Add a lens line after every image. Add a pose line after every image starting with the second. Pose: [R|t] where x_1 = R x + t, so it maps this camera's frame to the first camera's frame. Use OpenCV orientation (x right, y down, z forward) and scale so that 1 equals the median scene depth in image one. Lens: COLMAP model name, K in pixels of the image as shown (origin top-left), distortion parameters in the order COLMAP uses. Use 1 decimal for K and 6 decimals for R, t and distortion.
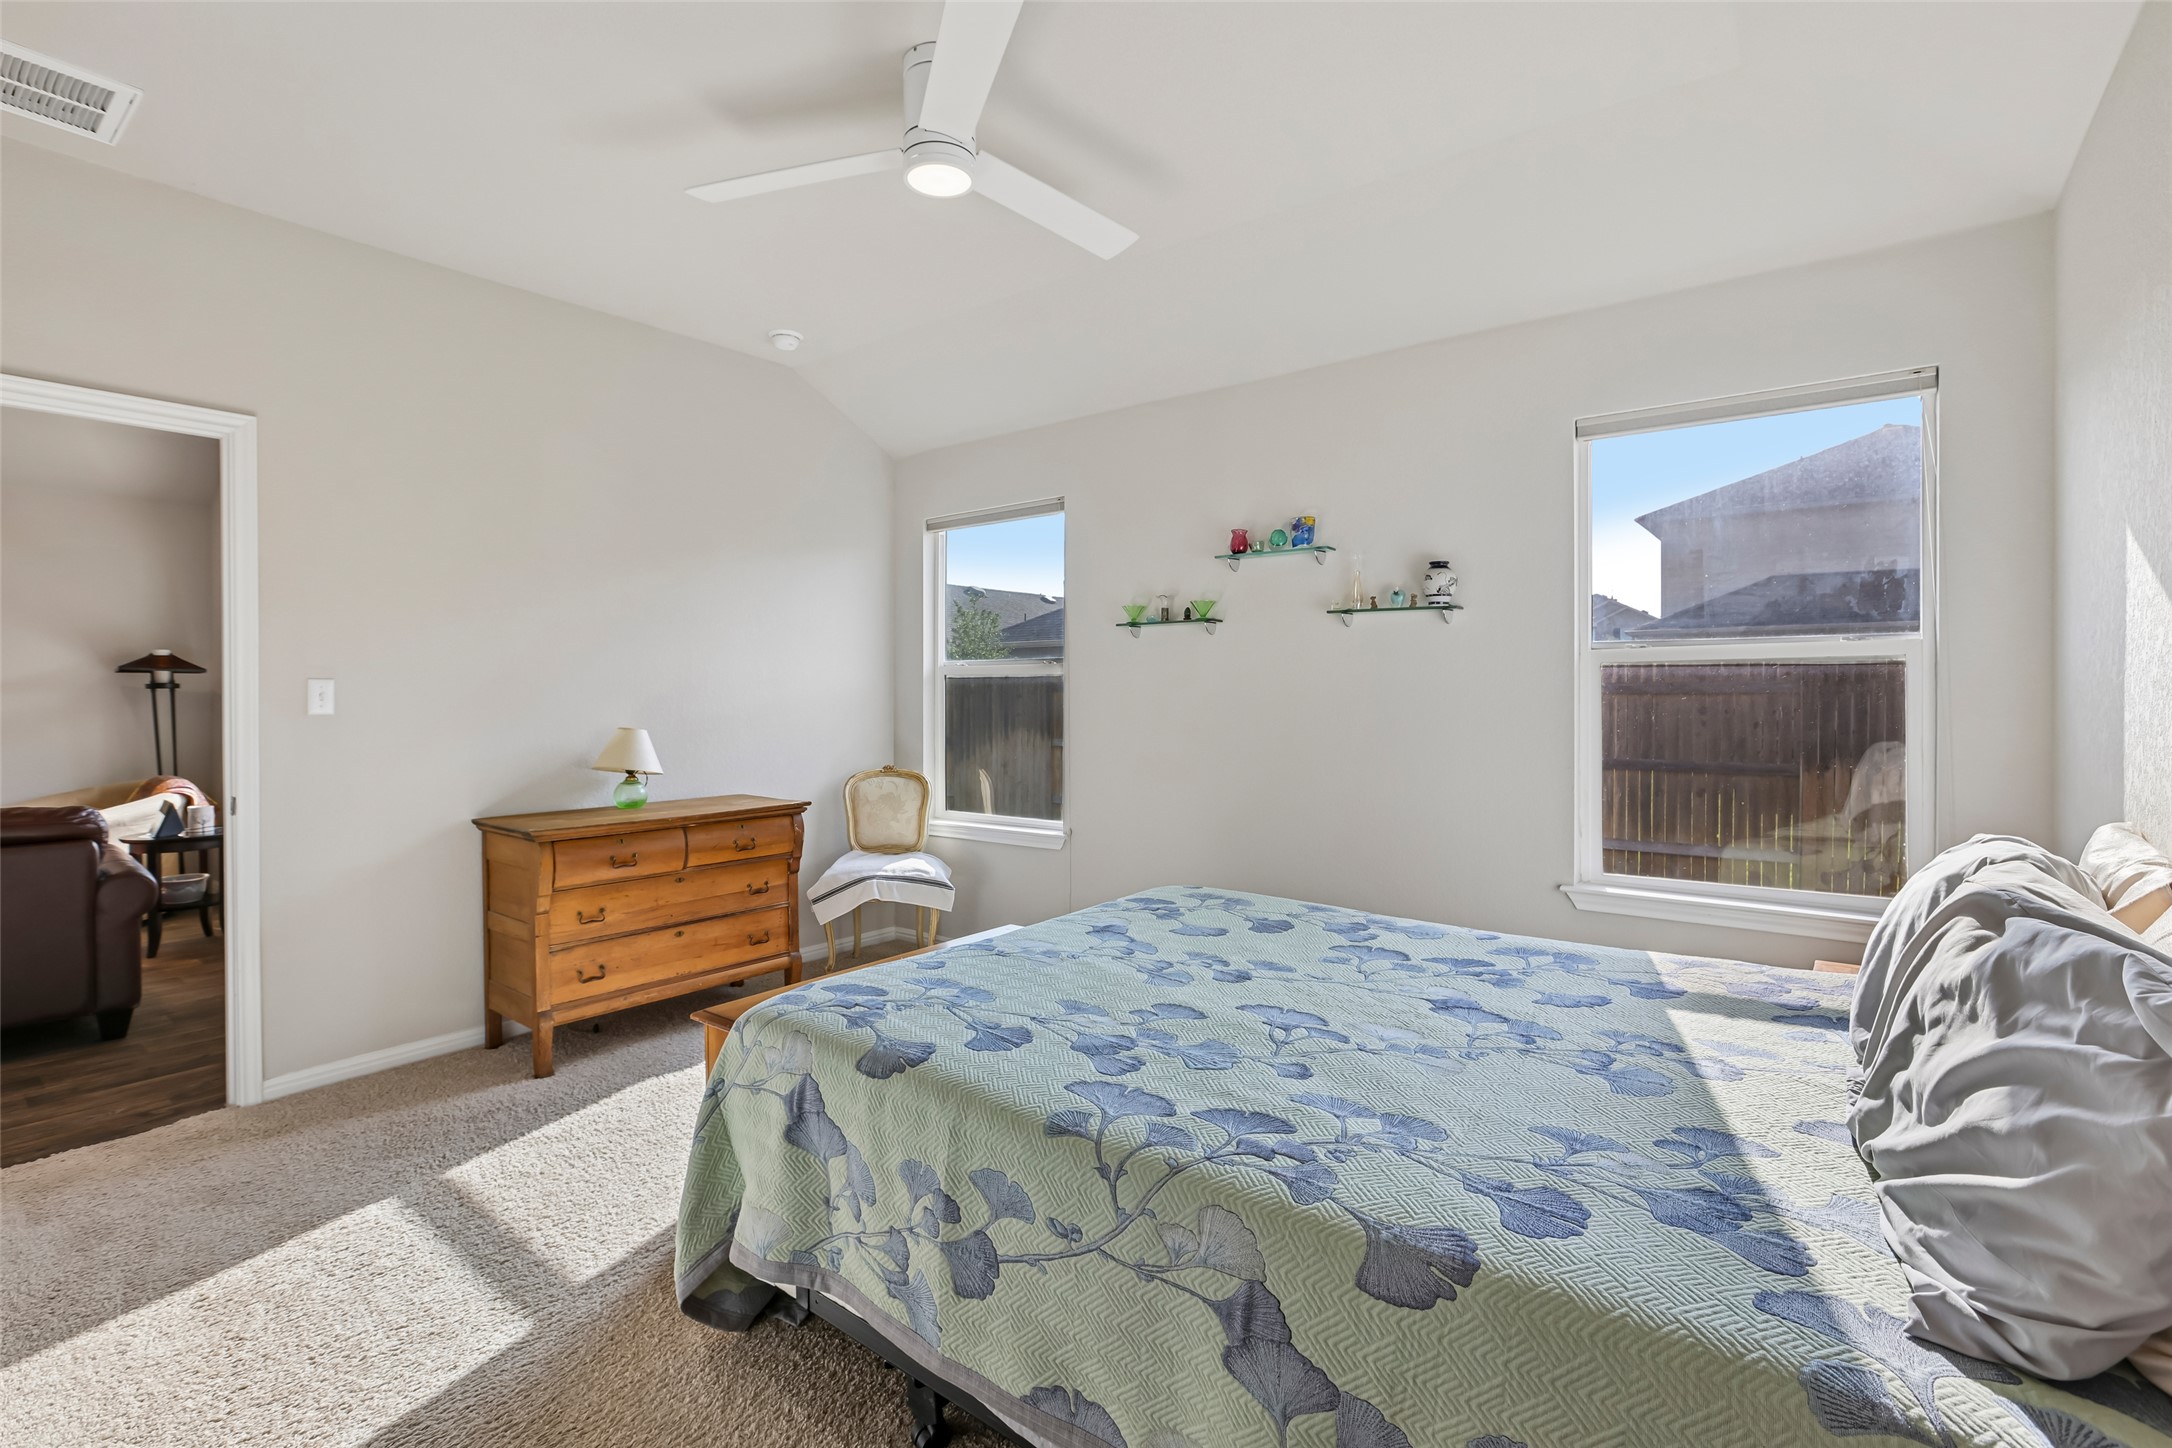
lens RADIAL K [[985.9, 0, 1071.8], [0, 985.9, 705.3], [0, 0, 1]] dist [-0.020056, 0.003047]
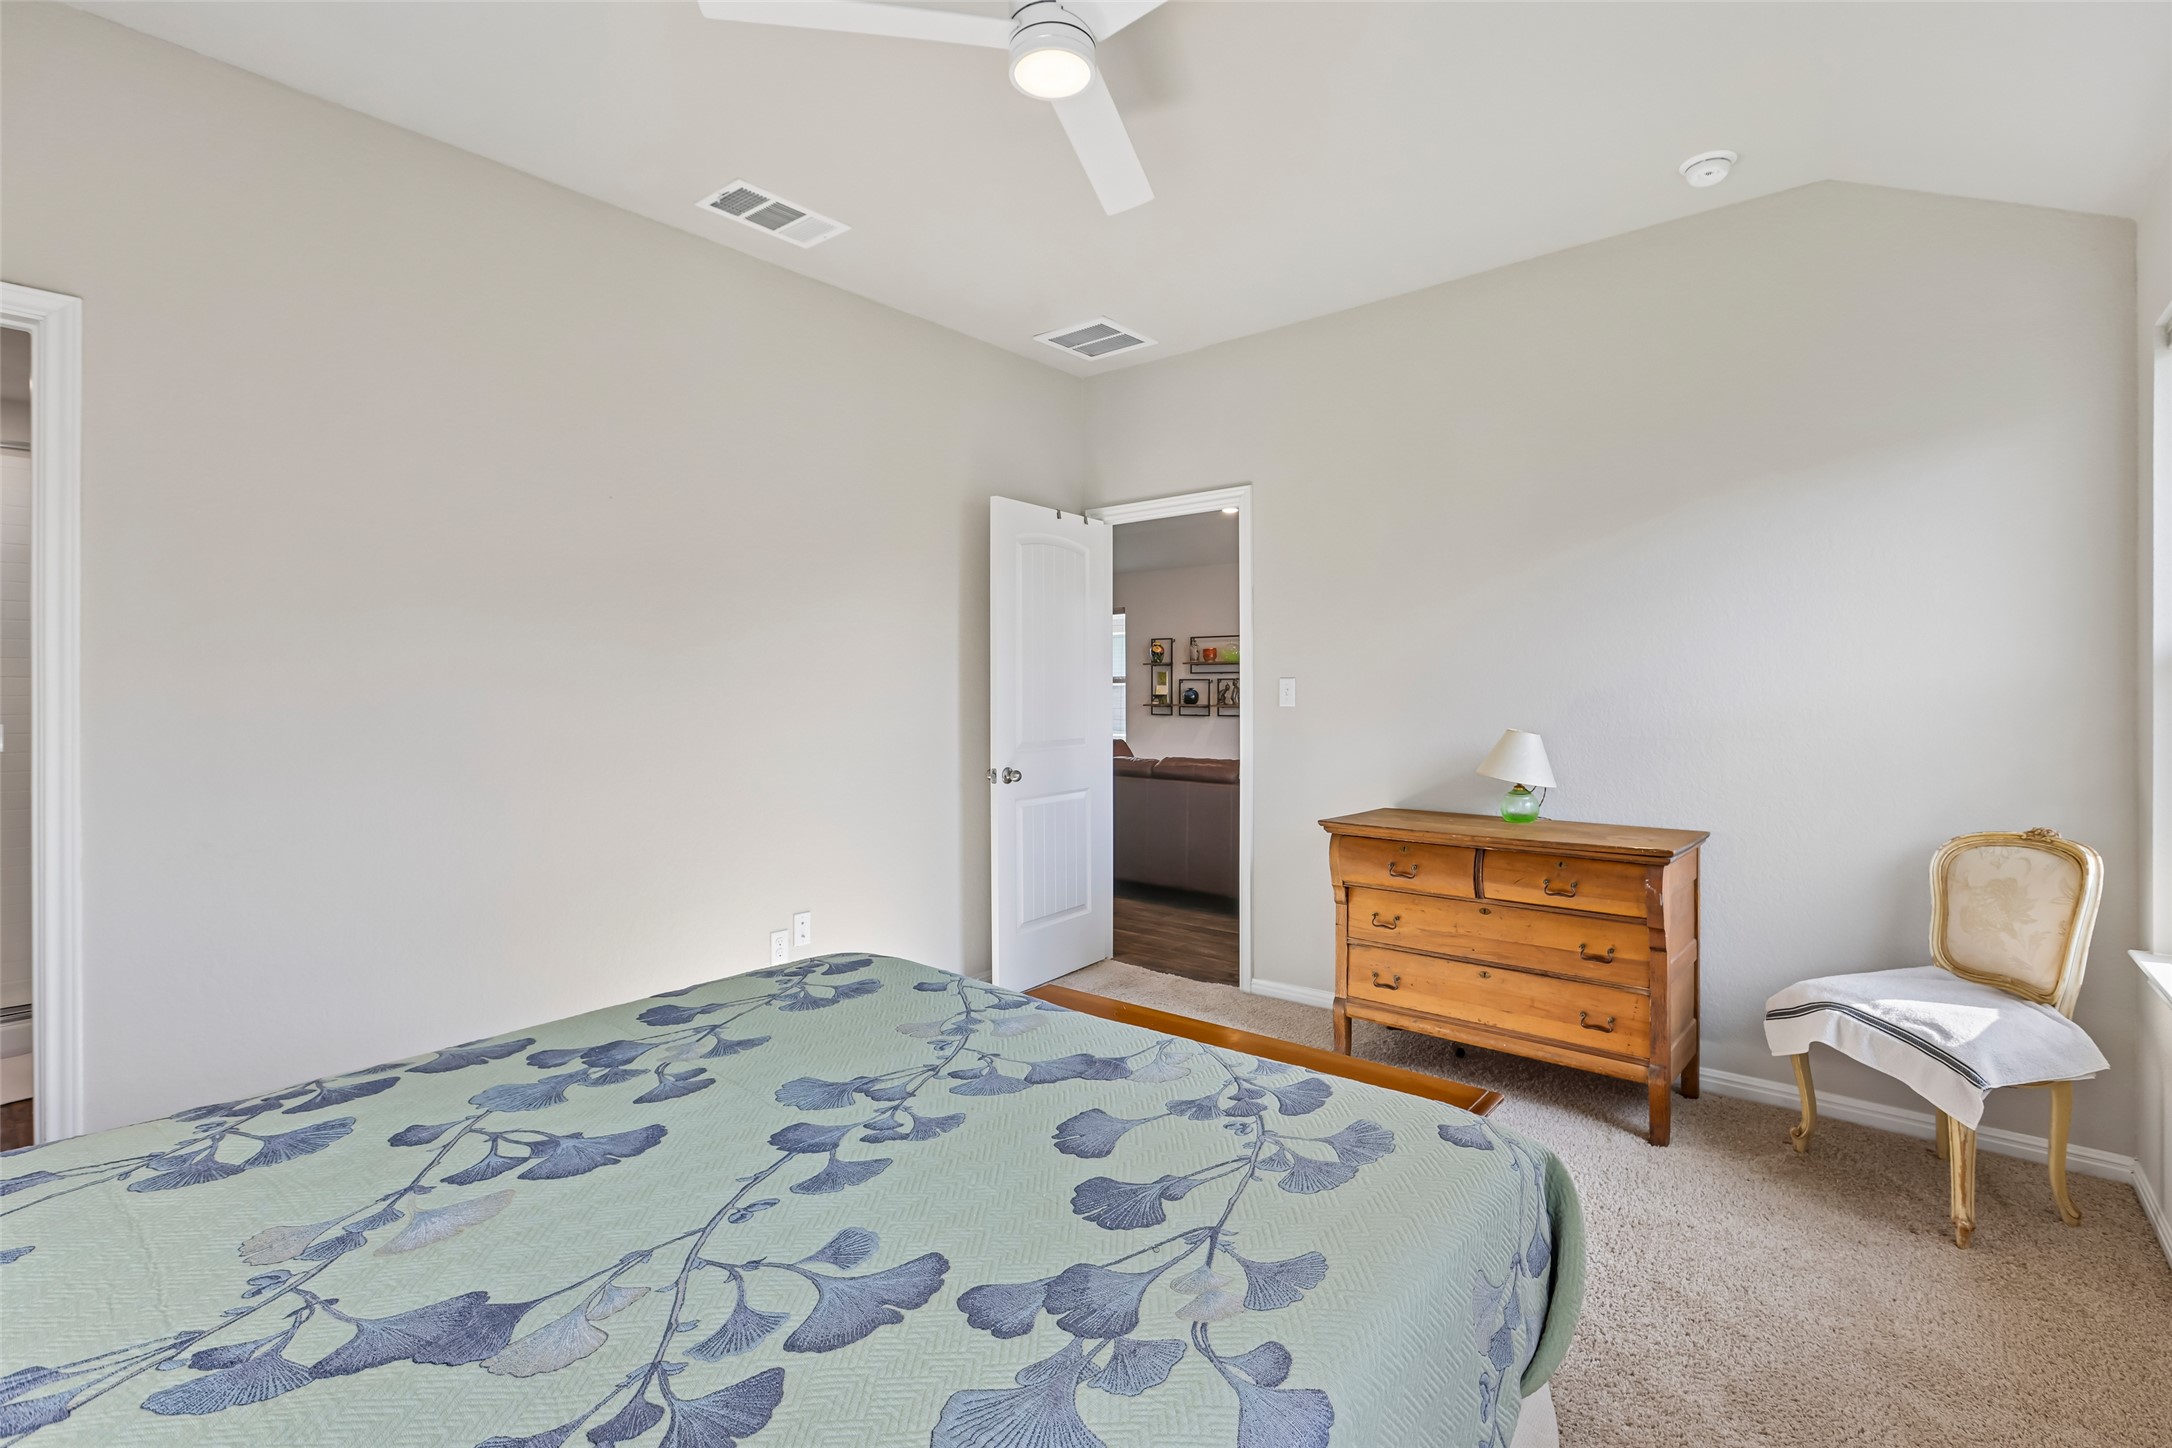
lens RADIAL K [[985.9, 0, 1108.3], [0, 985.9, 713.7], [0, 0, 1]] dist [-0.020056, 0.003047]
pose [[-0.023380, 0.019930, -0.999528, 0.459204], [-0.013051, 0.999710, 0.020239, -0.004318], [0.999641, 0.013518, -0.023114, 0.713542]]
